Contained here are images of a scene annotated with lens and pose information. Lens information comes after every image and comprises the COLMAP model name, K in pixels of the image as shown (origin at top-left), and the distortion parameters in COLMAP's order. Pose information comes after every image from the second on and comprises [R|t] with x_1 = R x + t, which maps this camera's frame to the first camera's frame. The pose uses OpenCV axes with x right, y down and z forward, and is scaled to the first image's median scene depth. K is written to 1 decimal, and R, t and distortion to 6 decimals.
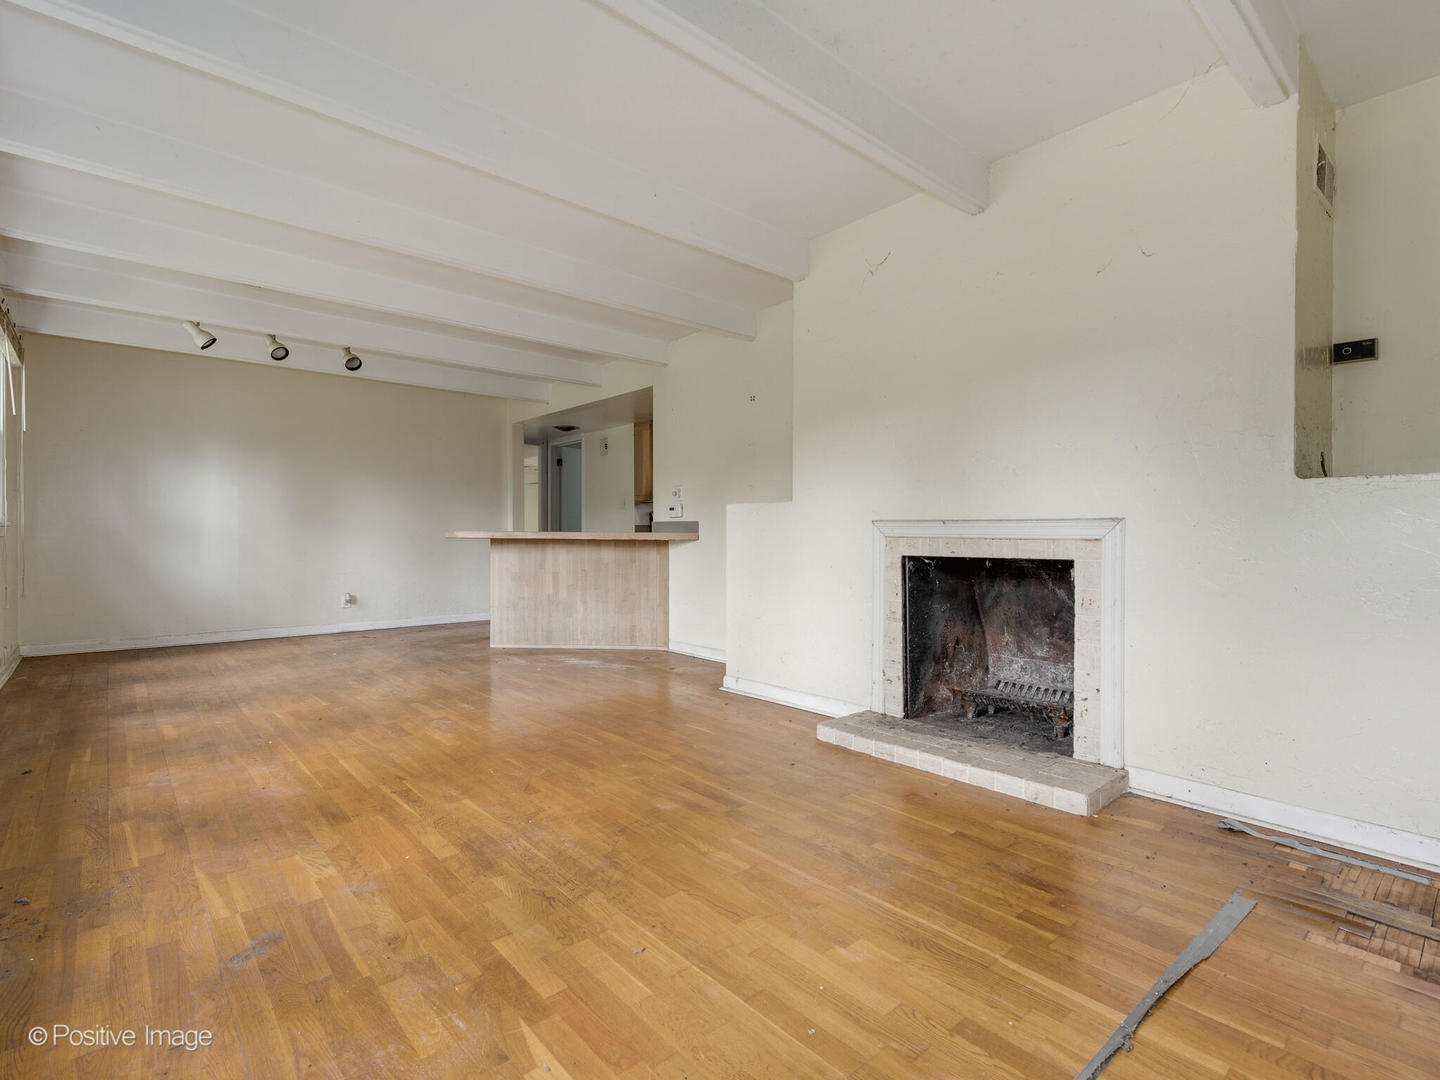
lens RADIAL K [[710.6, 0, 725.3], [0, 710.6, 537.1], [0, 0, 1]] dist [-0.000097, -0.000480]
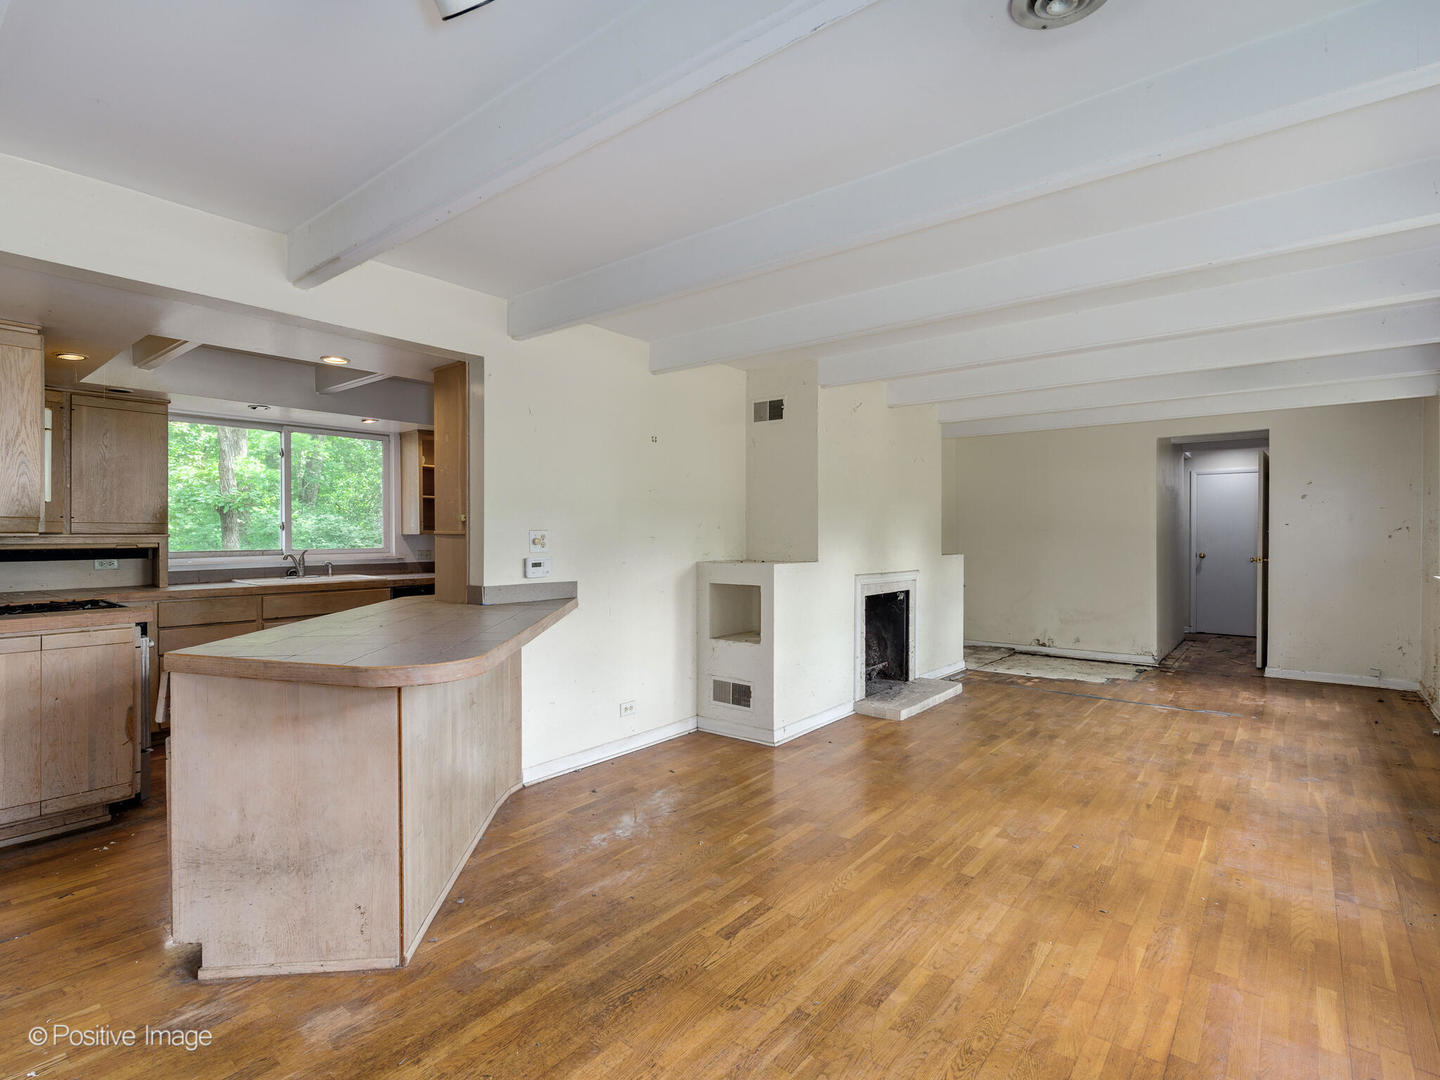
lens RADIAL K [[710.6, 0, 725.3], [0, 710.6, 537.1], [0, 0, 1]] dist [-0.000097, -0.000480]
pose [[-0.173914, -0.008220, 0.984727, -1.425557], [-0.000066, 0.999965, 0.008336, -0.134781], [-0.984761, 0.001385, -0.173908, 1.786633]]
